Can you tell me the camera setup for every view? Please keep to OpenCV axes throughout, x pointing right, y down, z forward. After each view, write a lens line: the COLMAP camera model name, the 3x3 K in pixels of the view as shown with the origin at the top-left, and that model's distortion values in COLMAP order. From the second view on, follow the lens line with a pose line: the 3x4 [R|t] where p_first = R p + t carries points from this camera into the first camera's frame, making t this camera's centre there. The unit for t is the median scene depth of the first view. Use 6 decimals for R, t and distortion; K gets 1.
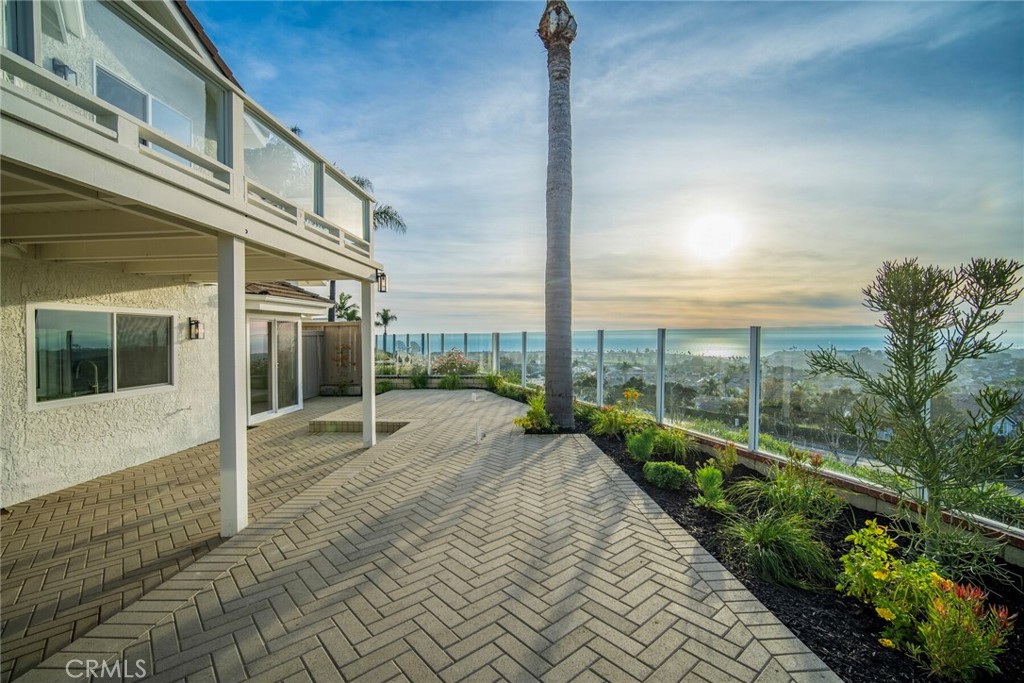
lens RADIAL K [[464.6, 0, 512.0], [0, 464.6, 341.5], [0, 0, 1]] dist [-0.007397, 0.000154]
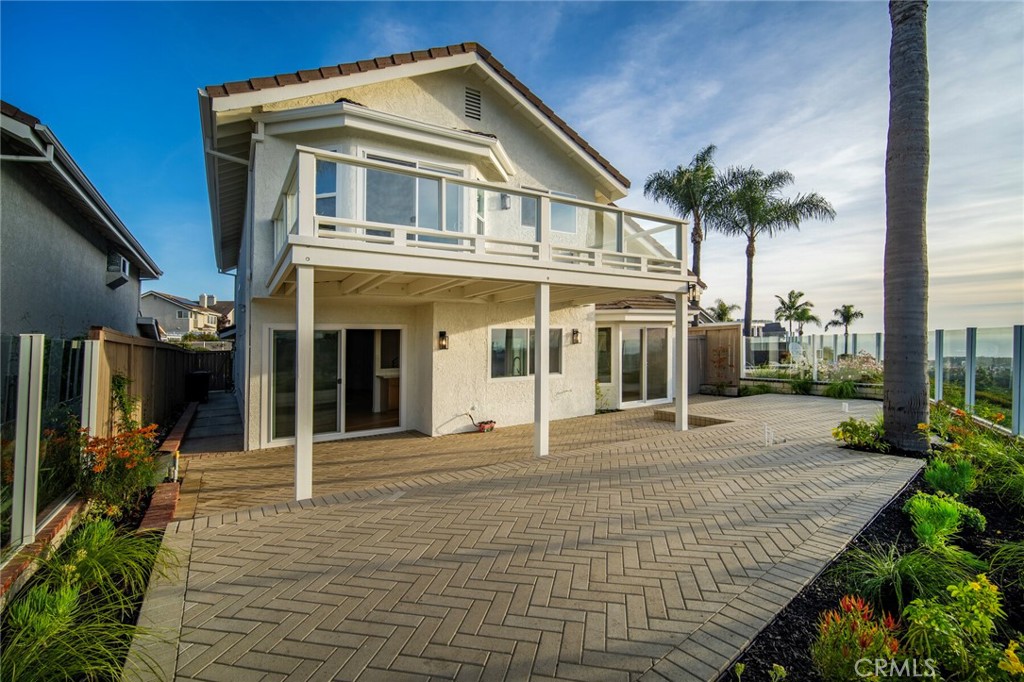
lens RADIAL K [[479.1, 0, 512.0], [0, 479.1, 341.0], [0, 0, 1]] dist [0.000015, 0.001220]
pose [[0.580063, -0.010764, -0.814501, 0.449230], [0.006505, 0.999942, -0.008582, -0.002190], [0.814546, -0.000320, 0.580099, -0.049212]]
